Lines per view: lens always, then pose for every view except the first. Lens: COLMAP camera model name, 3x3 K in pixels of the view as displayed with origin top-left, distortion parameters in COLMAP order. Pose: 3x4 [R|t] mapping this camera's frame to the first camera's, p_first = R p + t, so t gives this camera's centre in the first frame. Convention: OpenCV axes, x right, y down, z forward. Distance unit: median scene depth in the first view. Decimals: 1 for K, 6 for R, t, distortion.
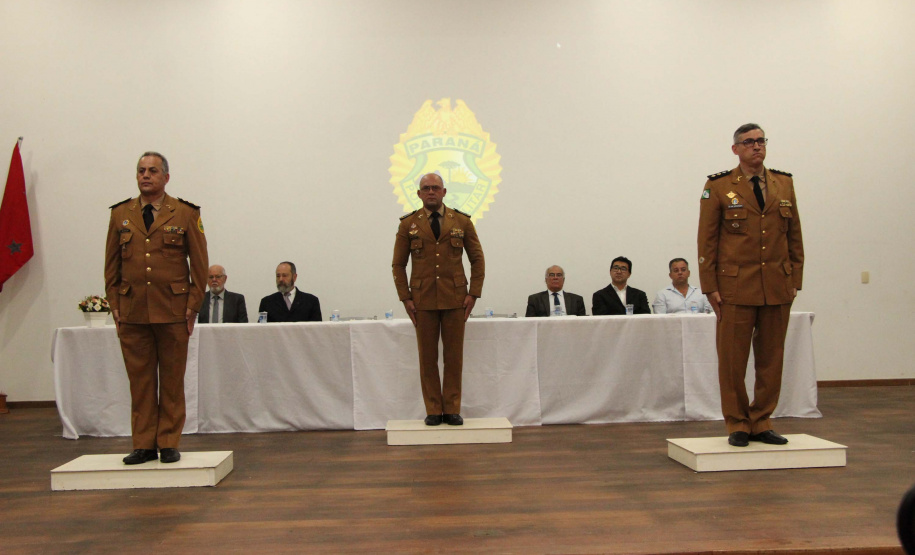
lens RADIAL K [[1029.3, 0, 457.5], [0, 1029.3, 277.5], [0, 0, 1]] dist [-0.108553, 0.010990]
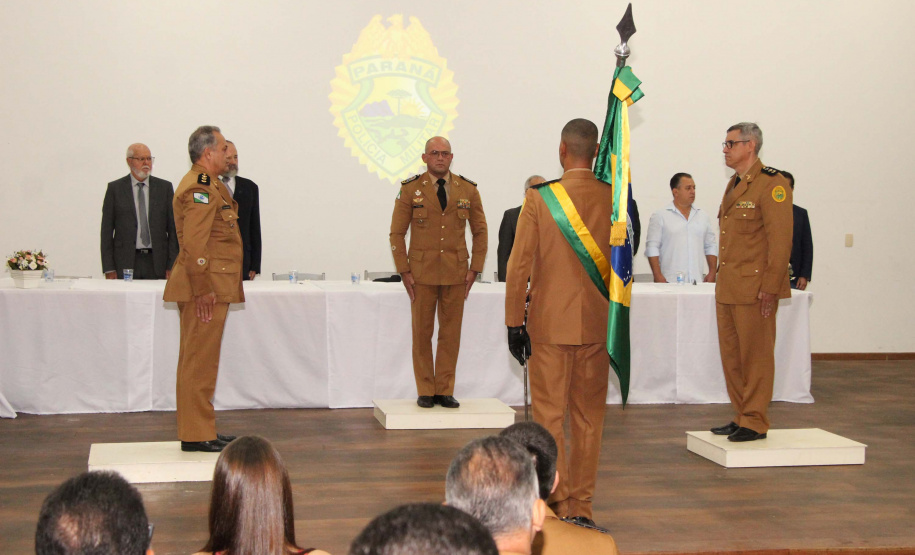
lens RADIAL K [[1430.9, 0, 446.8], [0, 1430.9, 312.9], [0, 0, 1]] dist [-0.033110, -0.057975]
pose [[0.985208, 0.024845, 0.169555, -0.212458], [-0.044444, 0.992624, 0.112792, -0.082708], [-0.165502, -0.118659, 0.979045, -0.248586]]
